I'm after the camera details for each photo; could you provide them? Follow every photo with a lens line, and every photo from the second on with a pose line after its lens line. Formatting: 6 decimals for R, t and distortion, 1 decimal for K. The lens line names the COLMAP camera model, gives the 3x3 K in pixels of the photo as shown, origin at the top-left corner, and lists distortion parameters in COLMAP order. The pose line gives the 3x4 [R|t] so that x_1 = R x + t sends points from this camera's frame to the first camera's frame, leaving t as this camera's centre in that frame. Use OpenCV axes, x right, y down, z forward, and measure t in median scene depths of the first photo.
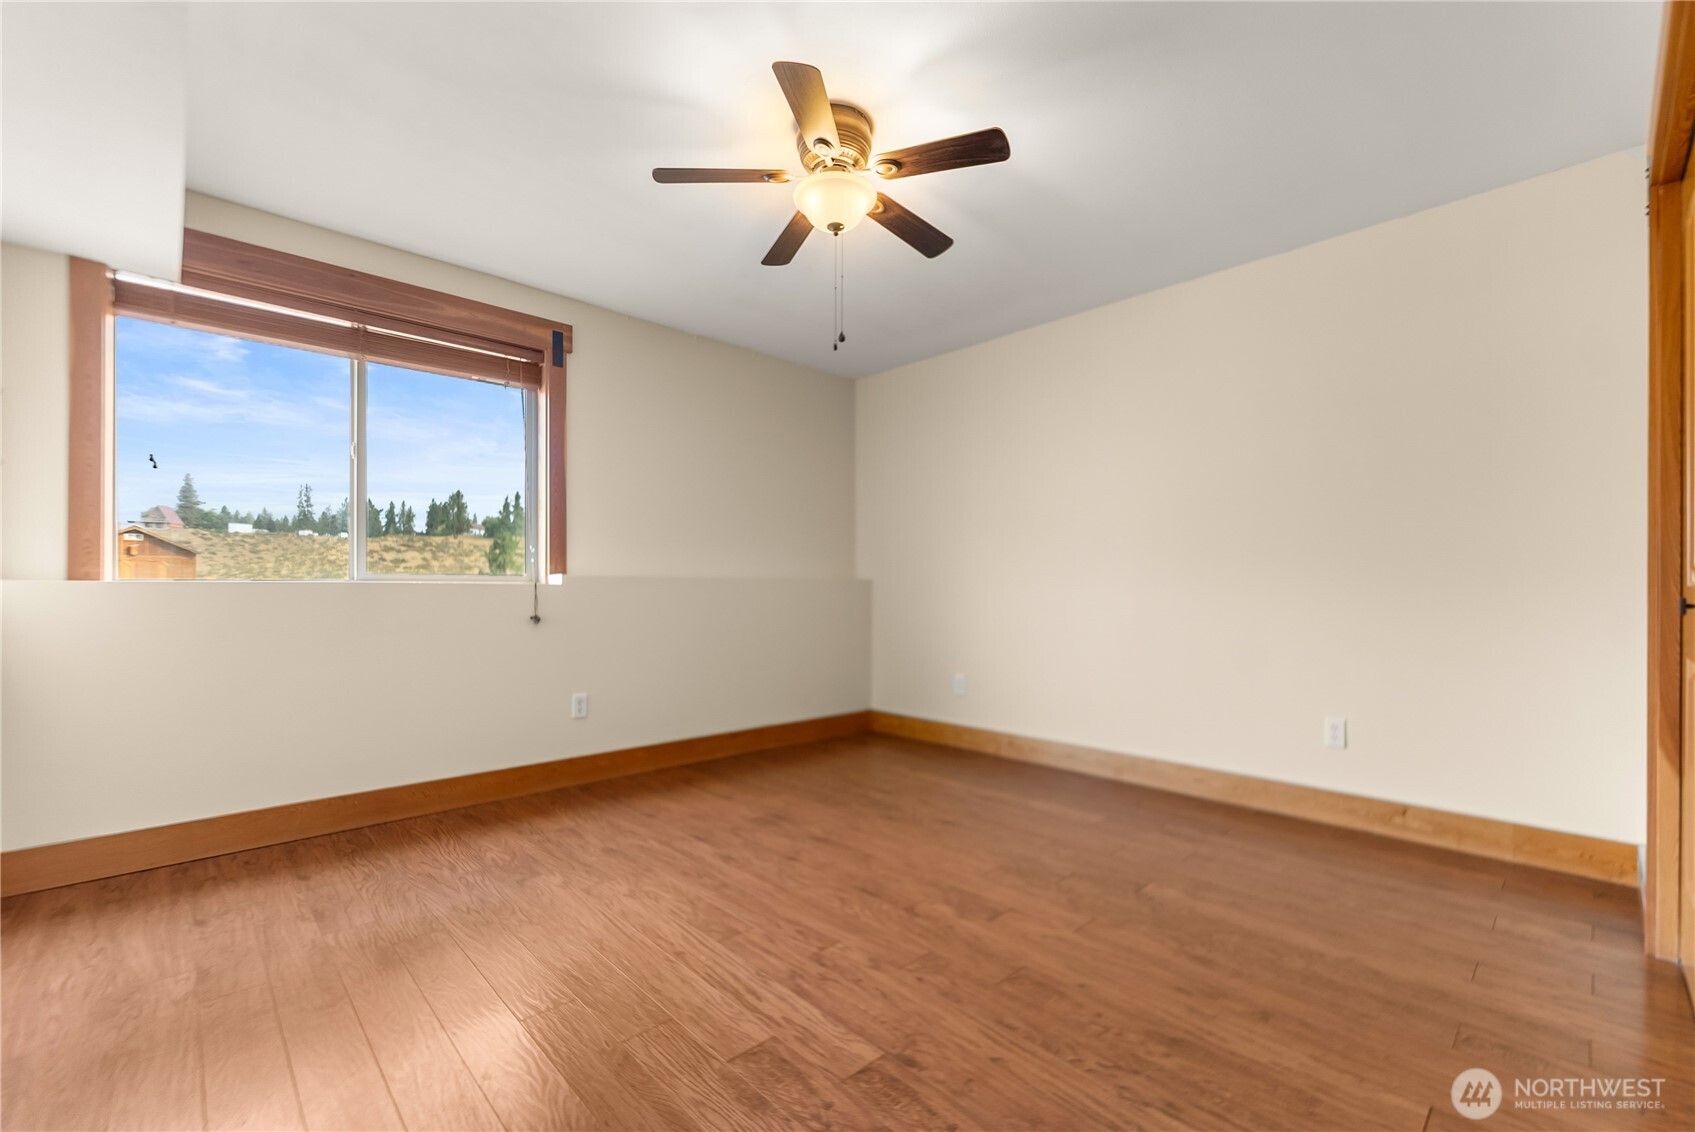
lens RADIAL K [[713.4, 0, 859.0], [0, 713.4, 581.2], [0, 0, 1]] dist [-0.002169, -0.000151]
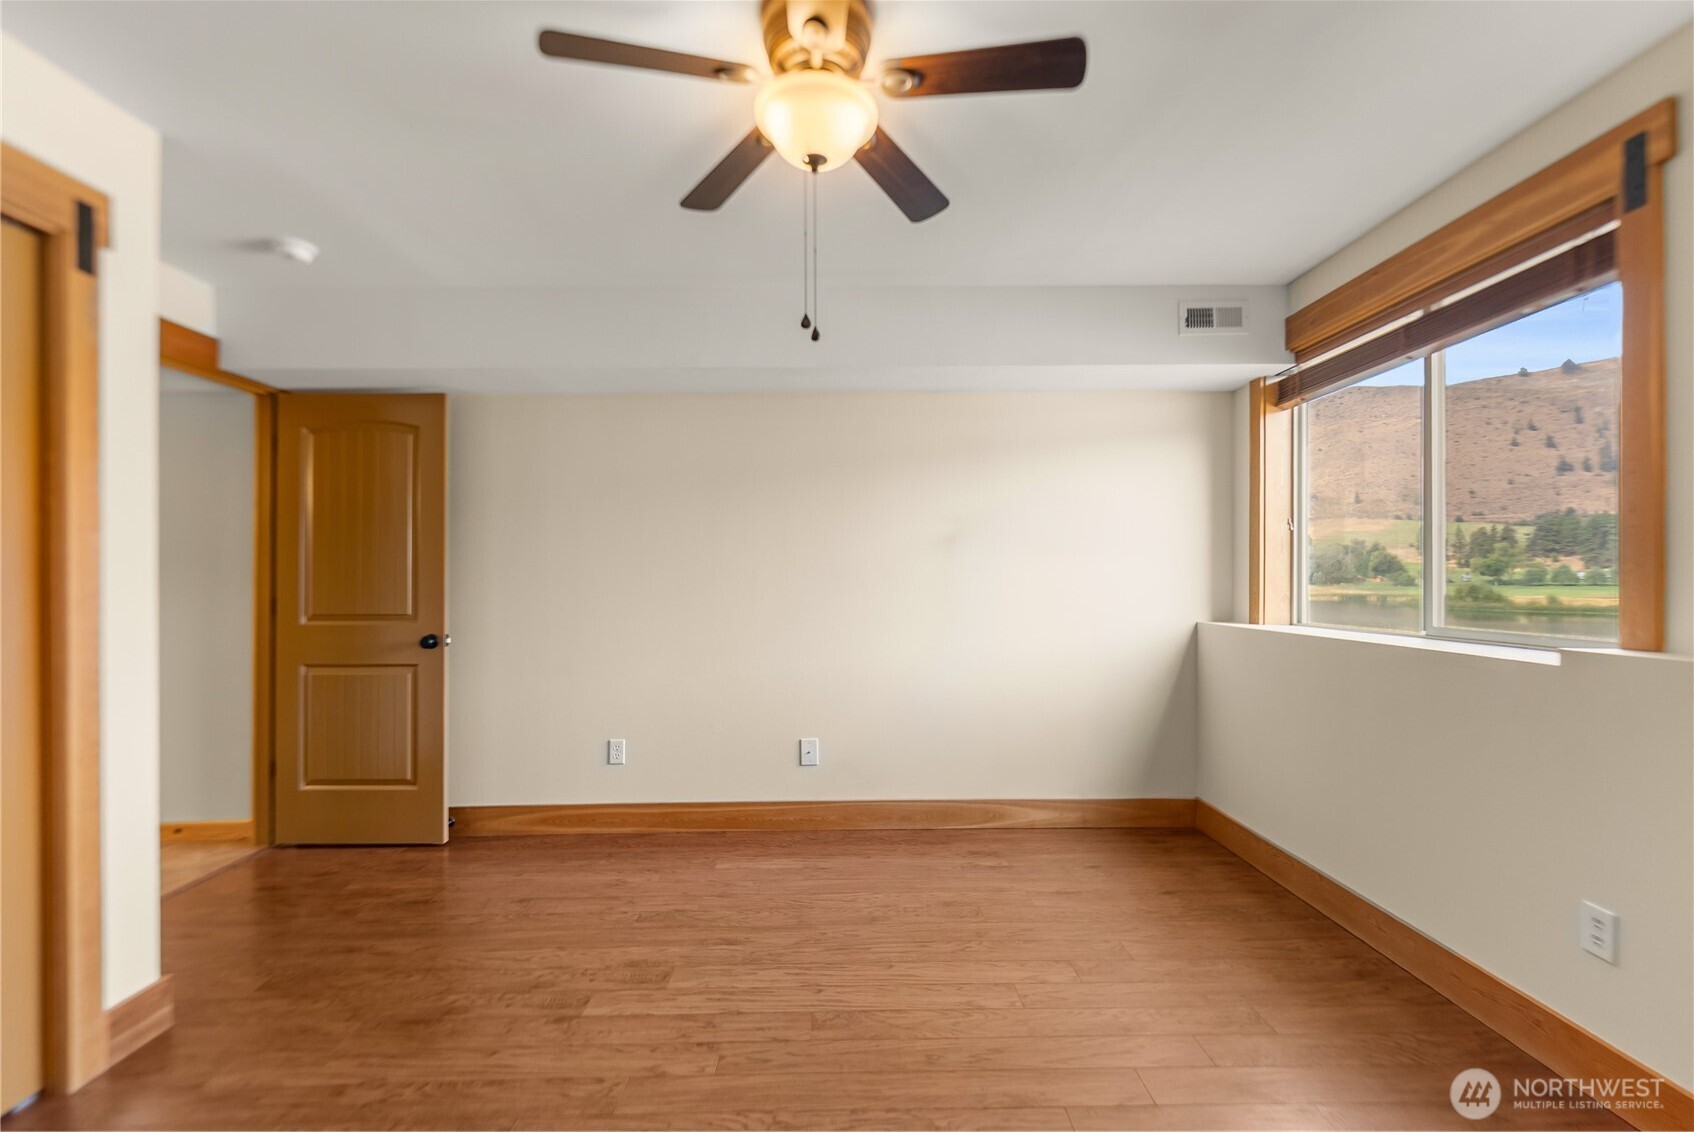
lens RADIAL K [[712.9, 0, 840.5], [0, 712.9, 572.3], [0, 0, 1]] dist [-0.002169, -0.000151]
pose [[-0.672321, -0.005576, -0.740239, 0.635922], [0.011556, 0.999771, -0.018027, -0.126579], [0.740170, -0.020675, -0.672102, 2.061450]]
